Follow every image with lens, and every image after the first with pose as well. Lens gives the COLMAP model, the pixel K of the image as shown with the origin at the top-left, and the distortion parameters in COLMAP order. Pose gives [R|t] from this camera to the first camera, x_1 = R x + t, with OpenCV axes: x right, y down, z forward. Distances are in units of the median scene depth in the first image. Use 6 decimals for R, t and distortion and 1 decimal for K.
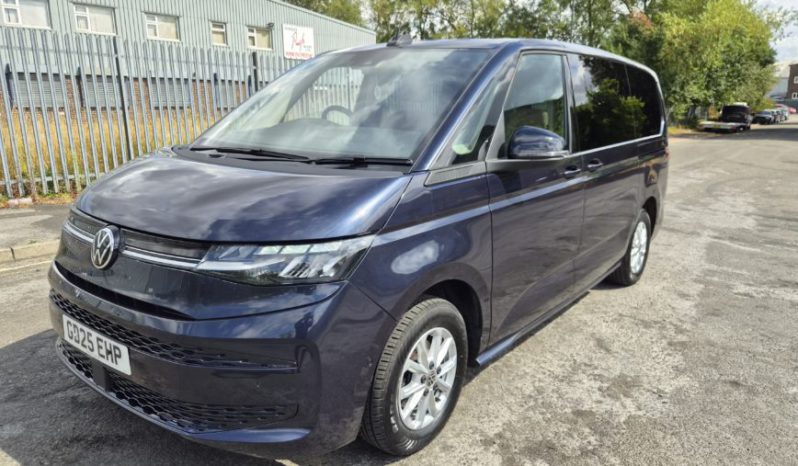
lens RADIAL K [[555.3, 0, 395.0], [0, 555.3, 232.8], [0, 0, 1]] dist [0.035269, -0.002822]
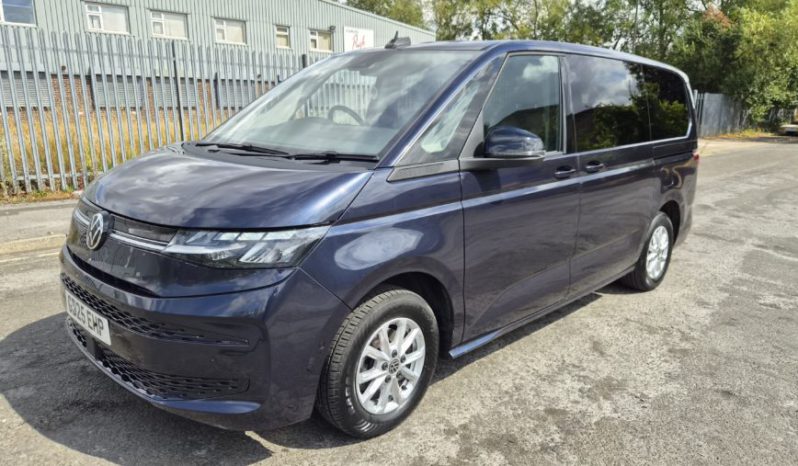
lens RADIAL K [[554.3, 0, 392.1], [0, 554.3, 230.2], [0, 0, 1]] dist [0.039736, -0.005696]
pose [[0.993299, 0.029562, -0.111726, 0.118569], [-0.030207, 0.999535, -0.004085, 0.007808], [0.111554, 0.007432, 0.993731, -0.025714]]
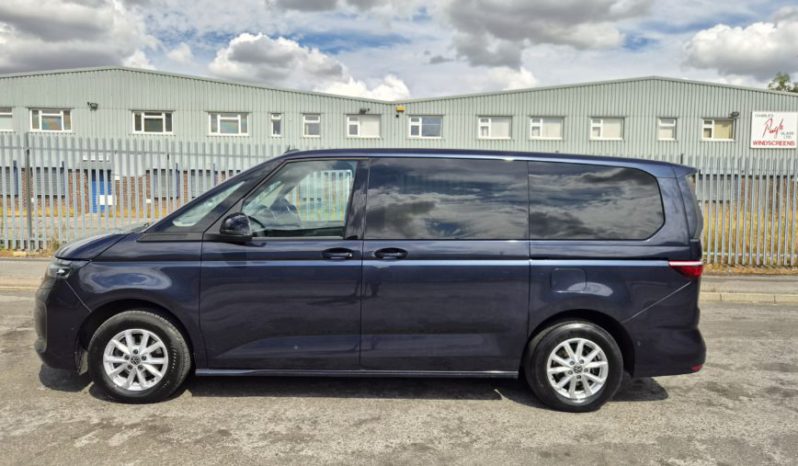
lens RADIAL K [[555.3, 0, 395.0], [0, 555.3, 232.8], [0, 0, 1]] dist [0.035269, -0.002822]
pose [[0.649258, 0.064505, -0.757828, 1.238346], [-0.186003, 0.979607, -0.075973, -0.082840], [0.737473, 0.190285, 0.648016, 0.297824]]
